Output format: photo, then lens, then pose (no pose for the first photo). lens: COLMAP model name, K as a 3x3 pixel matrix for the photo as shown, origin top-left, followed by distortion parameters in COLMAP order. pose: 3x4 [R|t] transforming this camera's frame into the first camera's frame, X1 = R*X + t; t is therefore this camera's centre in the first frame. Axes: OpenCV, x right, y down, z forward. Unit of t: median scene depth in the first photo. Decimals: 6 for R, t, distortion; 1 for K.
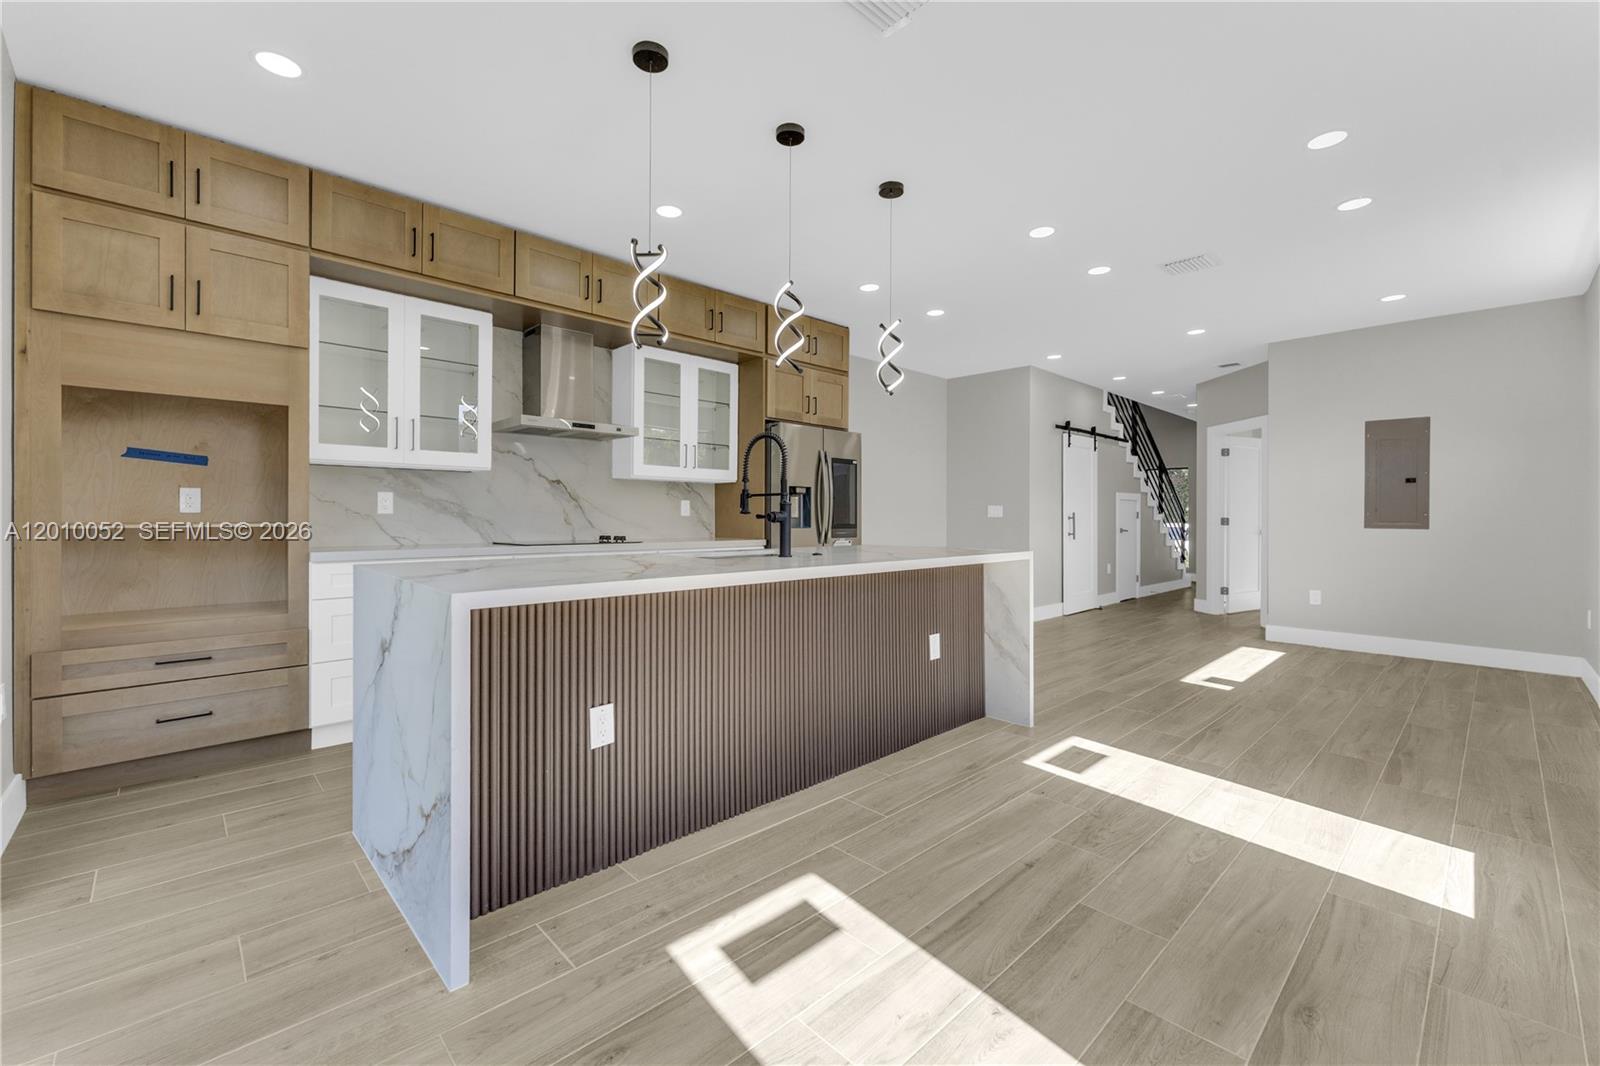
lens RADIAL K [[653.6, 0, 798.0], [0, 653.6, 517.6], [0, 0, 1]] dist [-0.001273, 0.000588]
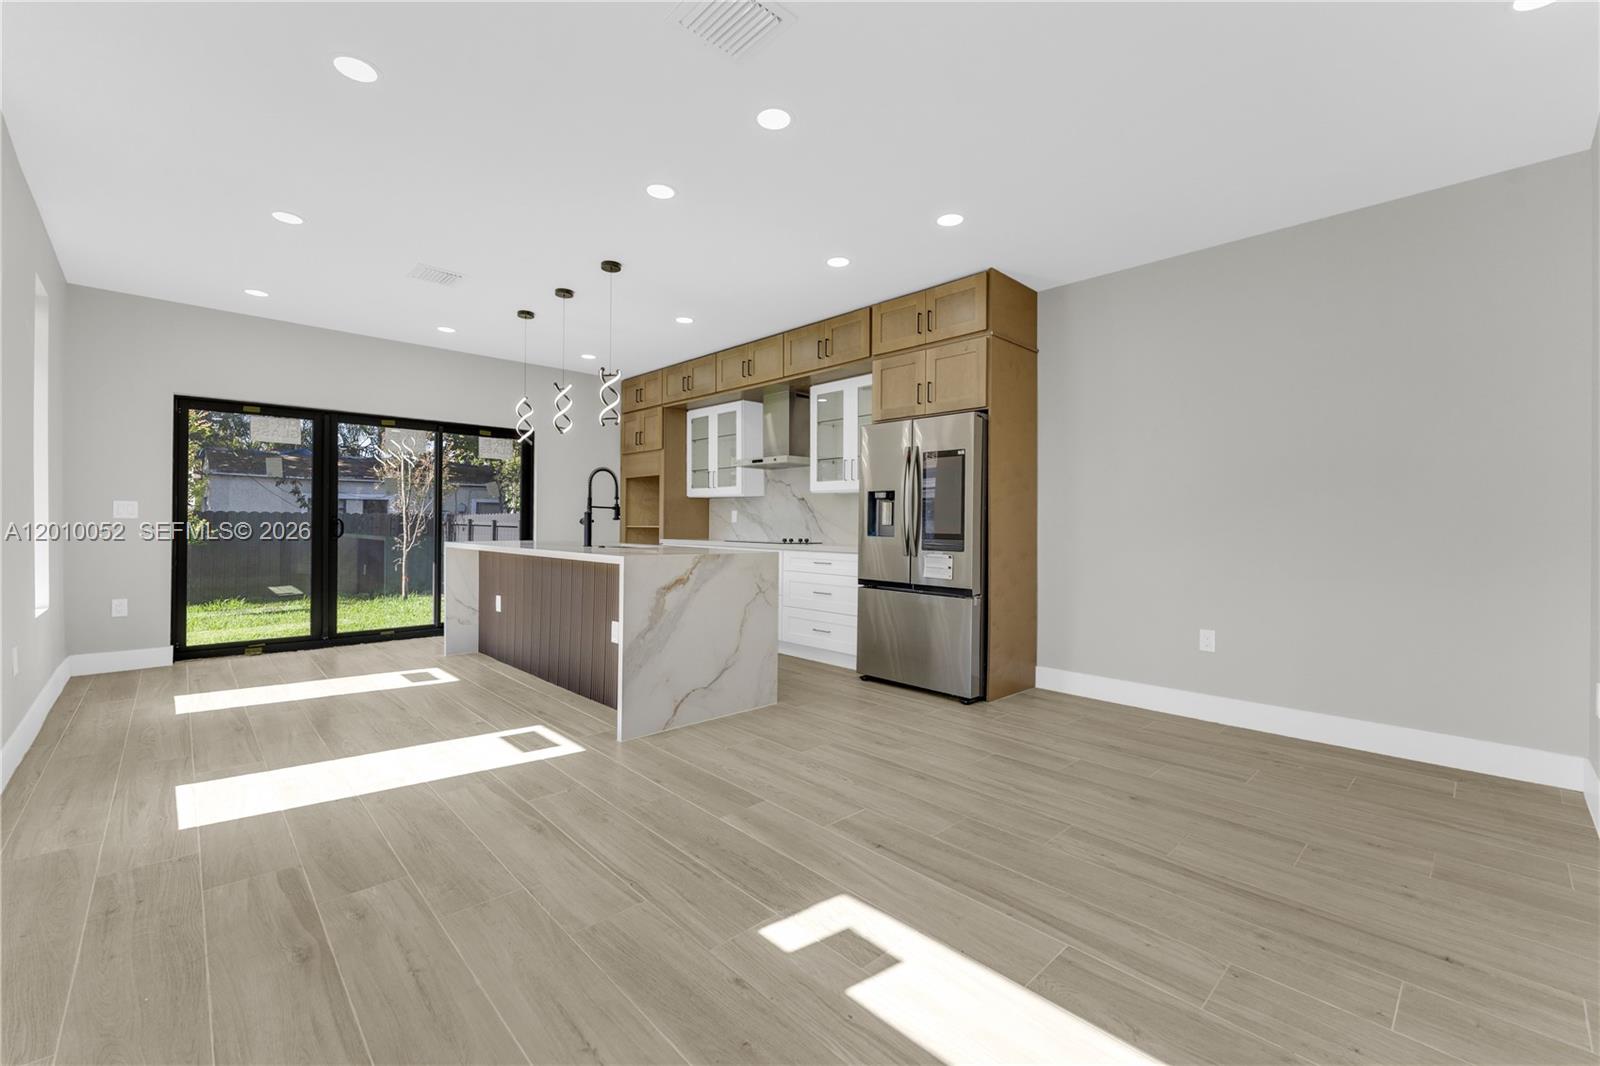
lens RADIAL K [[653.6, 0, 789.1], [0, 653.6, 529.8], [0, 0, 1]] dist [-0.001273, 0.000588]
pose [[0.003975, 0.005095, -0.999979, 1.139698], [-0.011892, 0.999917, 0.005048, 0.004151], [0.999921, 0.011872, 0.004035, 1.078668]]
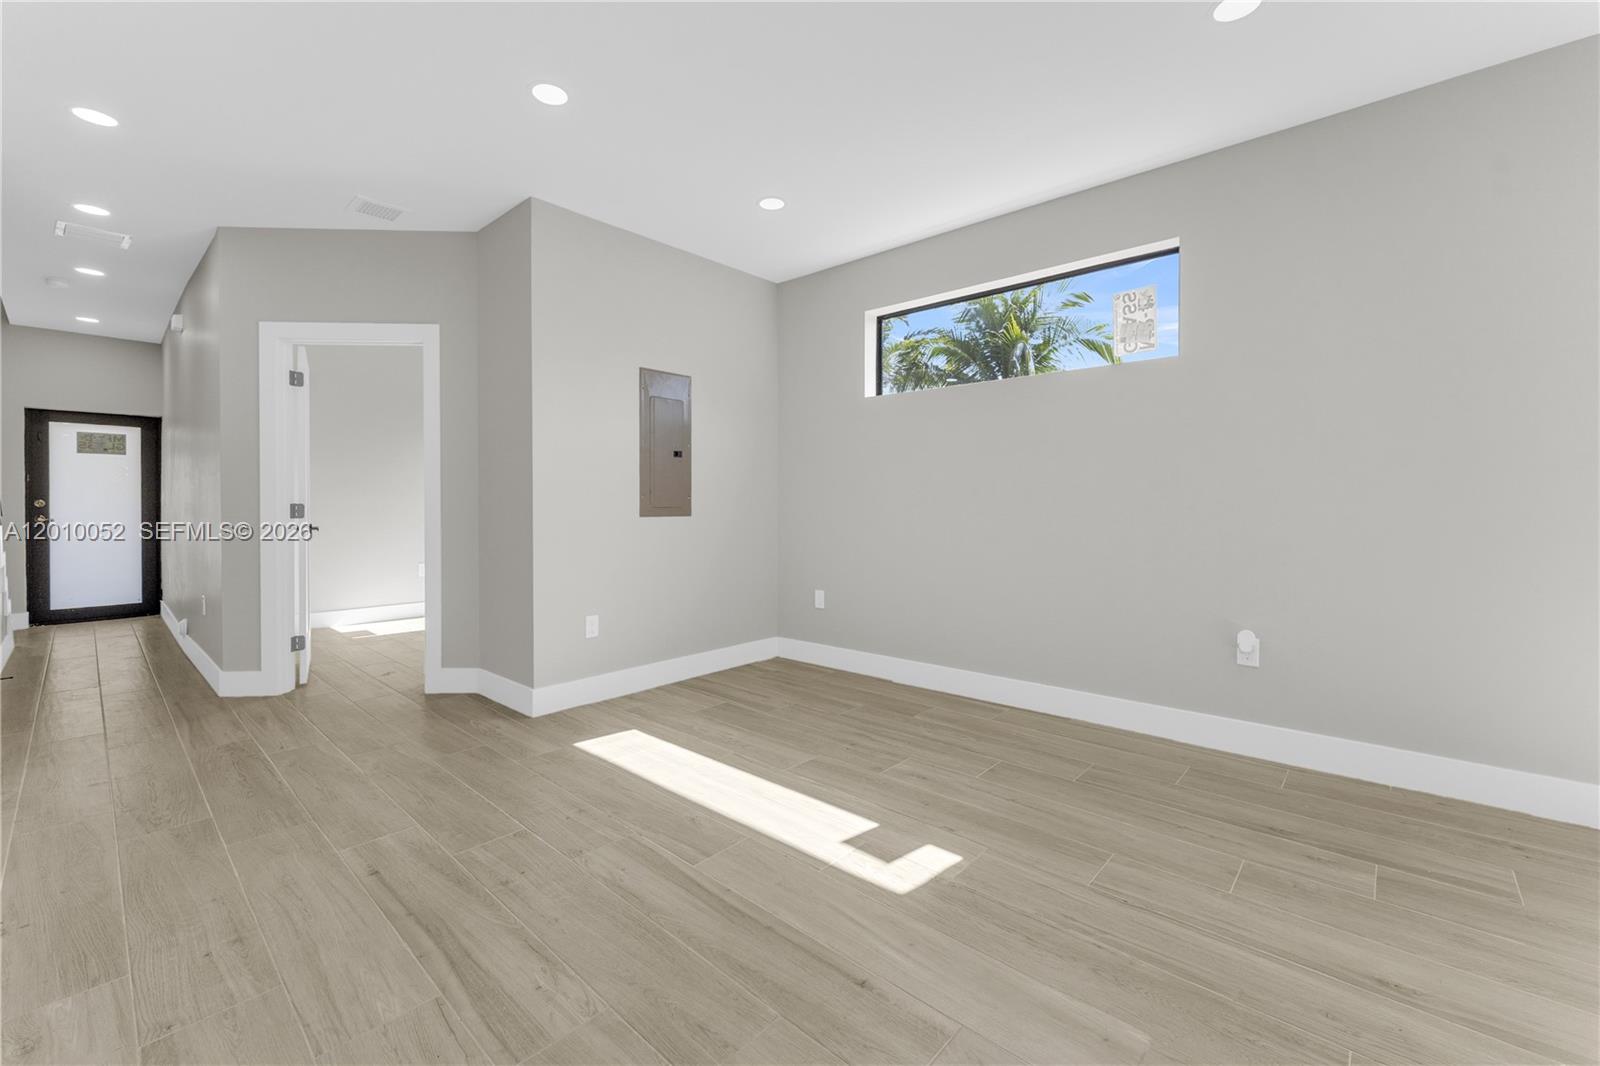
lens RADIAL K [[653.6, 0, 796.6], [0, 653.6, 503.7], [0, 0, 1]] dist [-0.001273, 0.000588]
pose [[-0.081598, -0.006043, 0.996647, 0.199091], [0.002861, 0.999976, 0.006297, -0.003127], [-0.996661, 0.003366, -0.081578, 1.230596]]
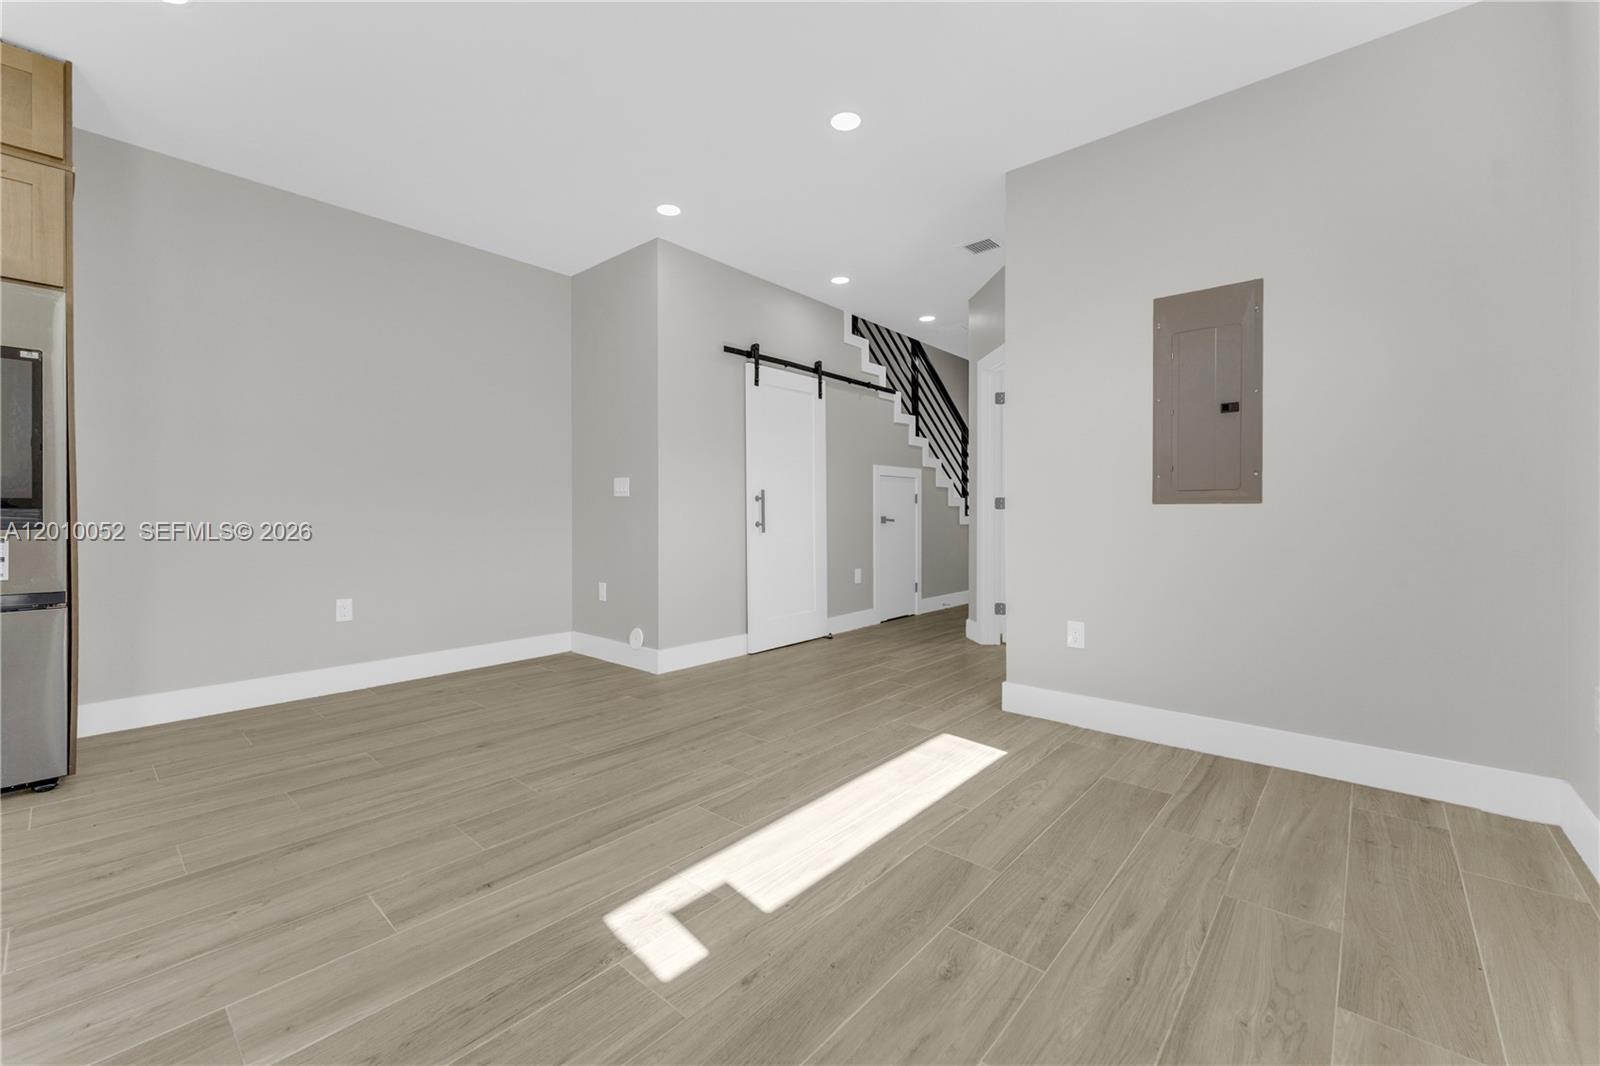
lens RADIAL K [[653.6, 0, 792.7], [0, 653.6, 518.3], [0, 0, 1]] dist [-0.001273, 0.000588]
pose [[0.995431, -0.006323, 0.095271, 0.738391], [0.005982, 0.999975, 0.003865, 0.033240], [-0.095293, -0.003278, 0.995444, 0.706353]]
